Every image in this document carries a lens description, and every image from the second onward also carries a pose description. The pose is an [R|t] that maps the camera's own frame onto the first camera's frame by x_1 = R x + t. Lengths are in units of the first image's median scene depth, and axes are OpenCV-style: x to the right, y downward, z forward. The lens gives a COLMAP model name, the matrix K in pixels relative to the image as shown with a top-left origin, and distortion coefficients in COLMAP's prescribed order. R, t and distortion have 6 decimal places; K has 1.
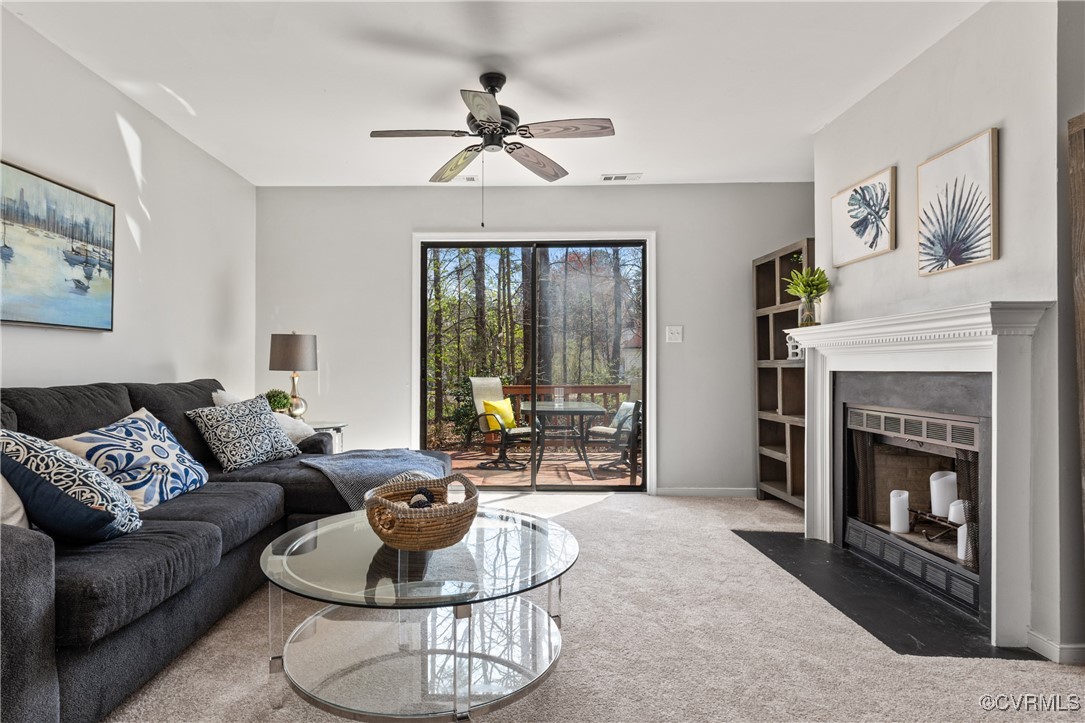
lens RADIAL K [[586.5, 0, 541.2], [0, 586.5, 360.3], [0, 0, 1]] dist [0.012142, -0.002094]
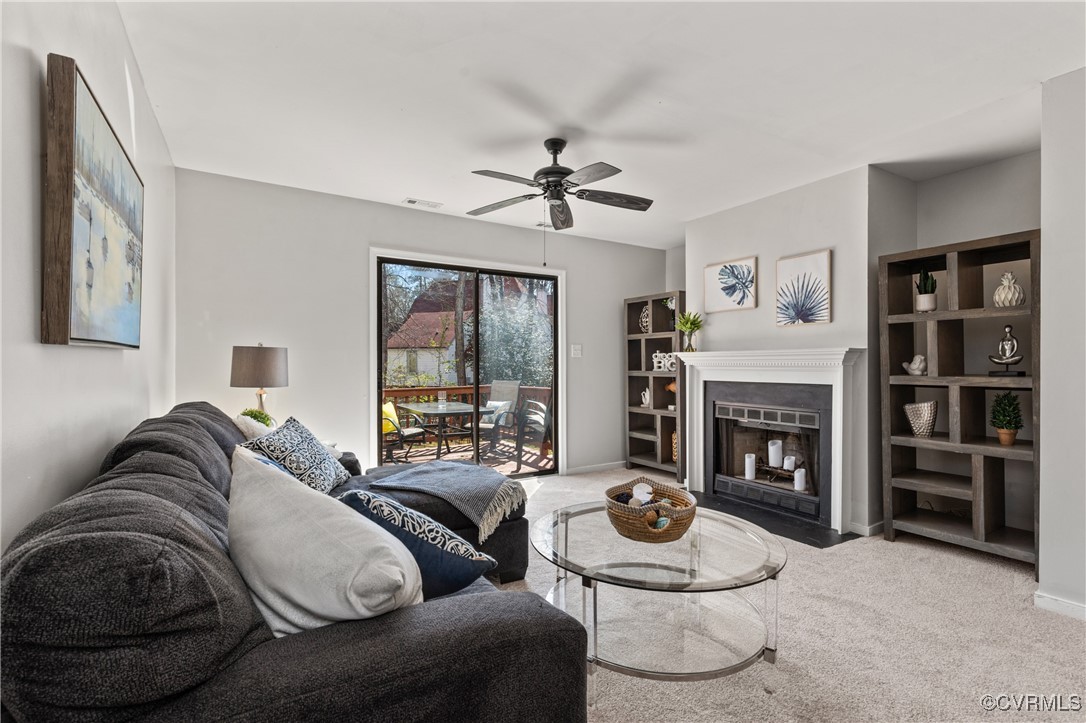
lens RADIAL K [[497.6, 0, 542.6], [0, 497.6, 362.7], [0, 0, 1]] dist [0.020849, -0.000074]
pose [[0.833735, 0.002291, 0.552161, -0.627105], [-0.011190, 0.999856, 0.012748, -0.043732], [-0.552052, -0.016808, 0.833640, 0.157125]]
